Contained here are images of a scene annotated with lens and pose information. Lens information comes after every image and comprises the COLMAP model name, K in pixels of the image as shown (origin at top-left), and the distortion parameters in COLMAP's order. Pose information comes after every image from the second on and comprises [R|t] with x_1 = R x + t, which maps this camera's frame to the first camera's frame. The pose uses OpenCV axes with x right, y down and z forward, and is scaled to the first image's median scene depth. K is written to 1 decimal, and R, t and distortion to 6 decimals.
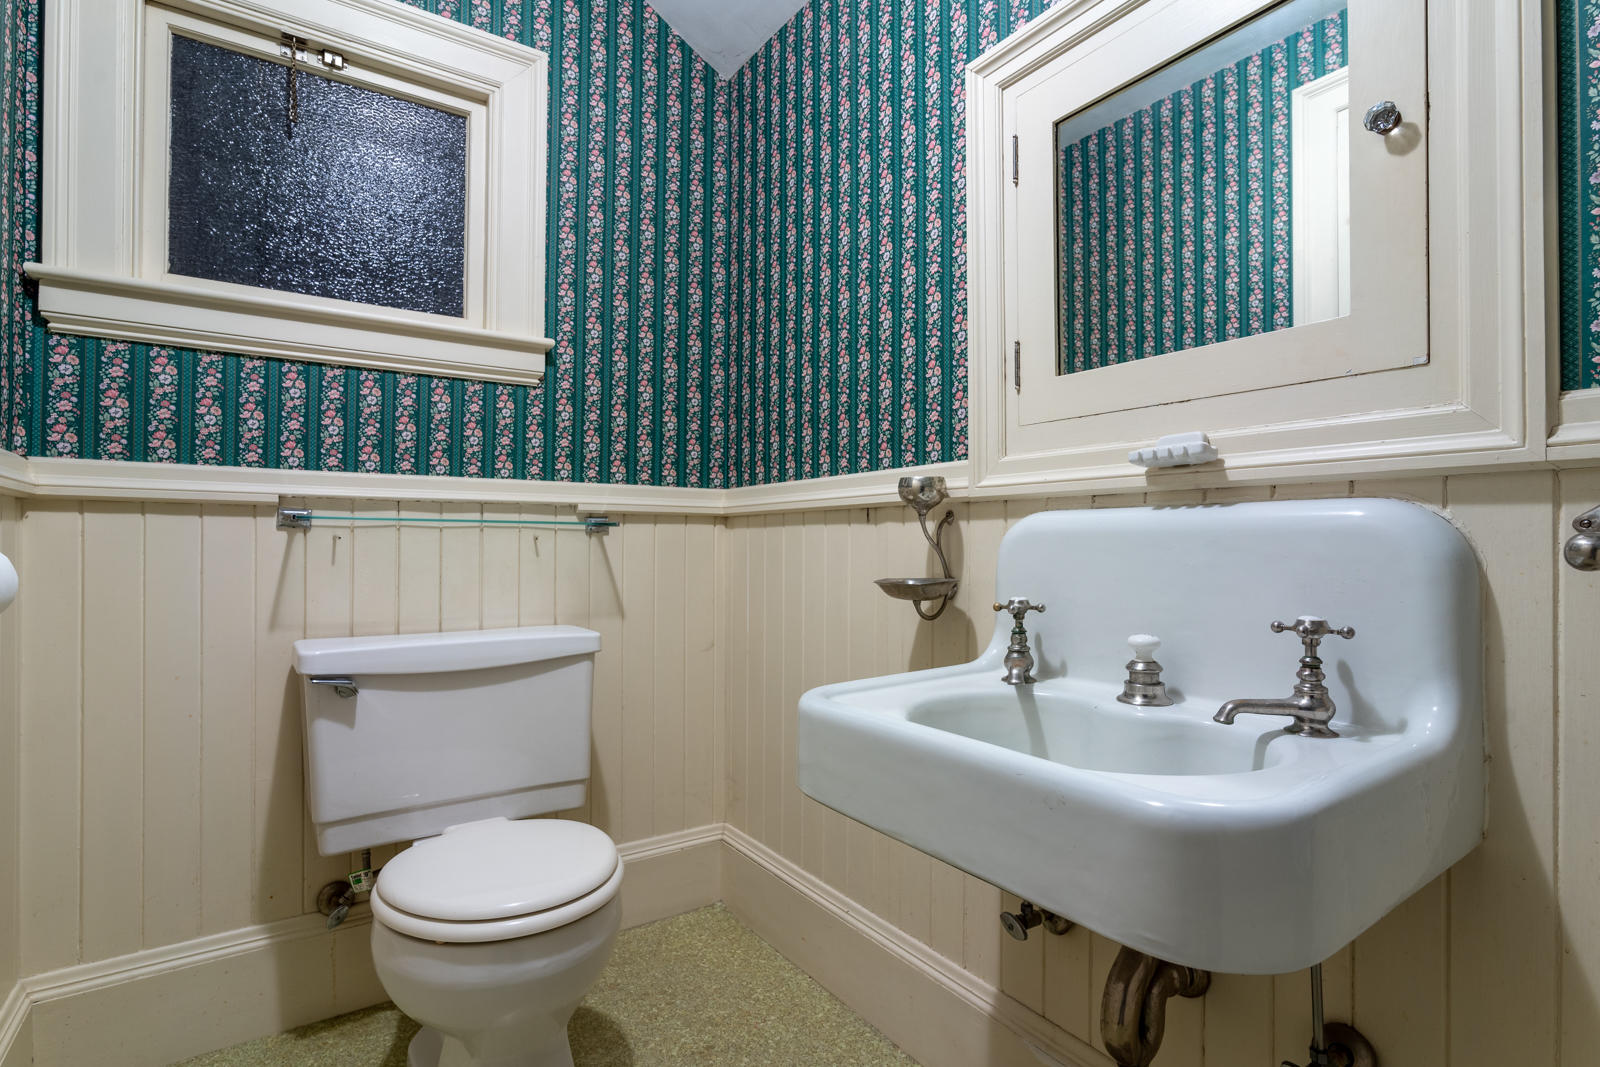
lens RADIAL K [[785.9, 0, 812.6], [0, 785.9, 547.0], [0, 0, 1]] dist [-0.034552, 0.015781]
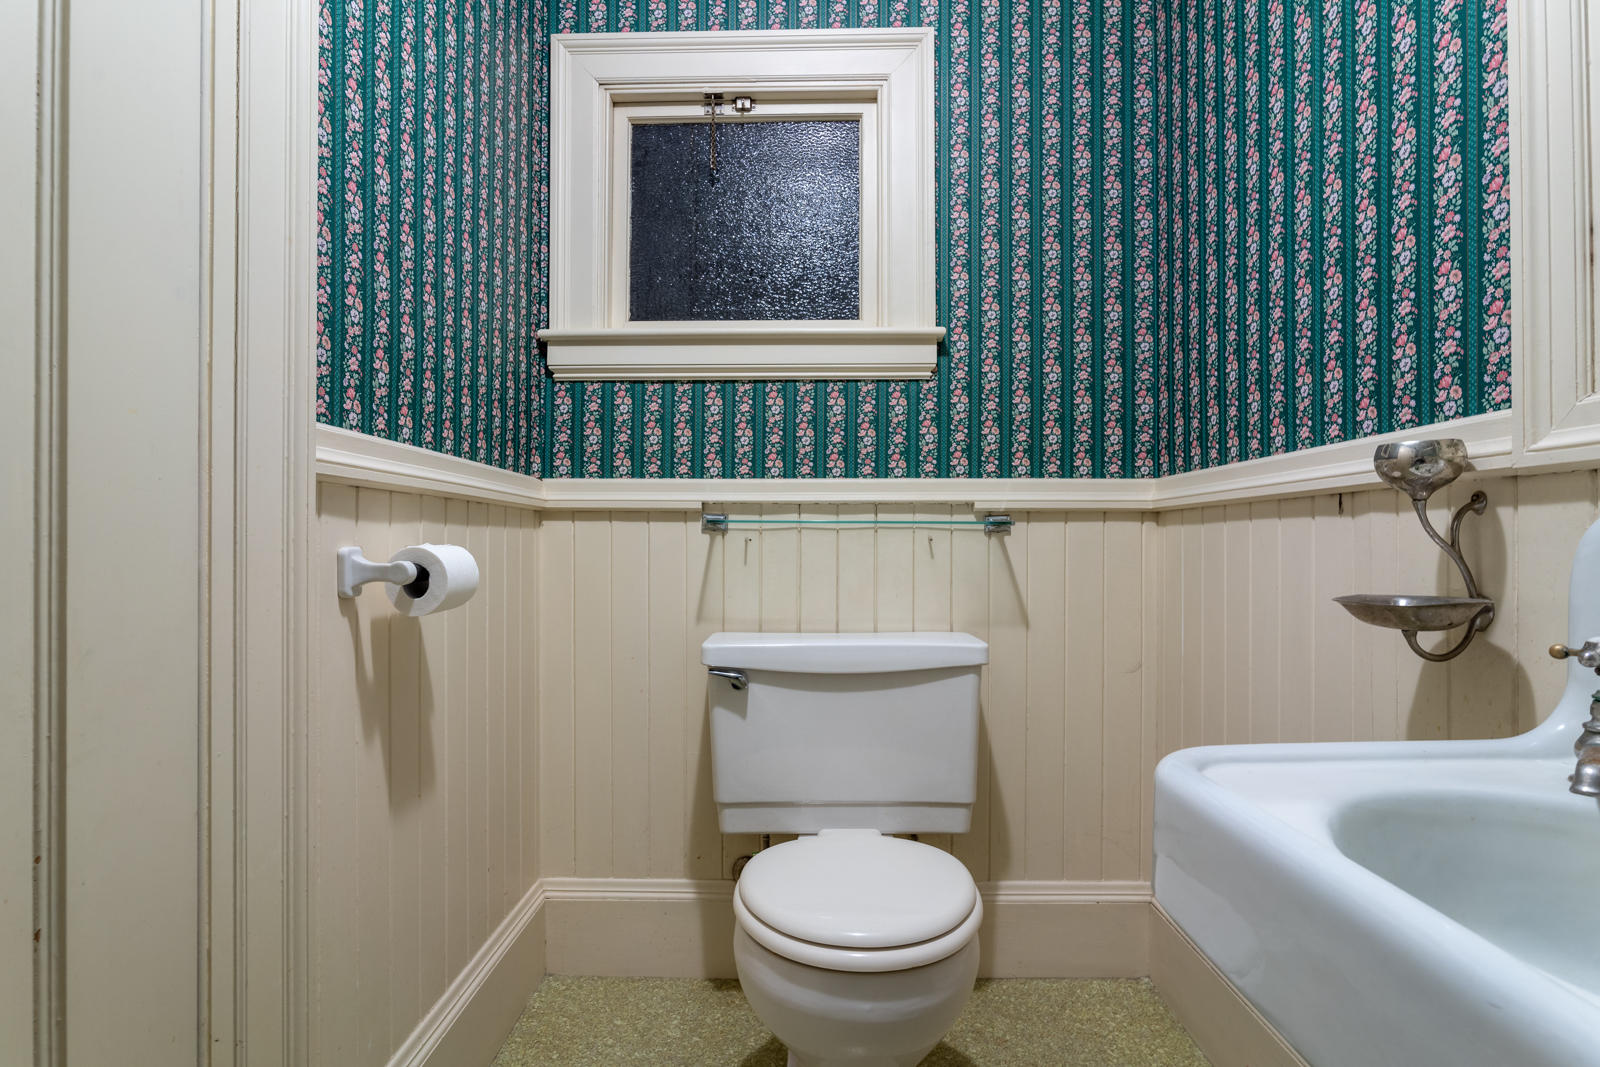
lens RADIAL K [[785.9, 0, 795.2], [0, 785.9, 544.1], [0, 0, 1]] dist [-0.034552, 0.015781]
pose [[0.807034, -0.002529, -0.590499, 0.089690], [-0.000693, 0.999986, -0.005230, -0.000194], [0.590504, 0.004630, 0.807021, 0.155874]]
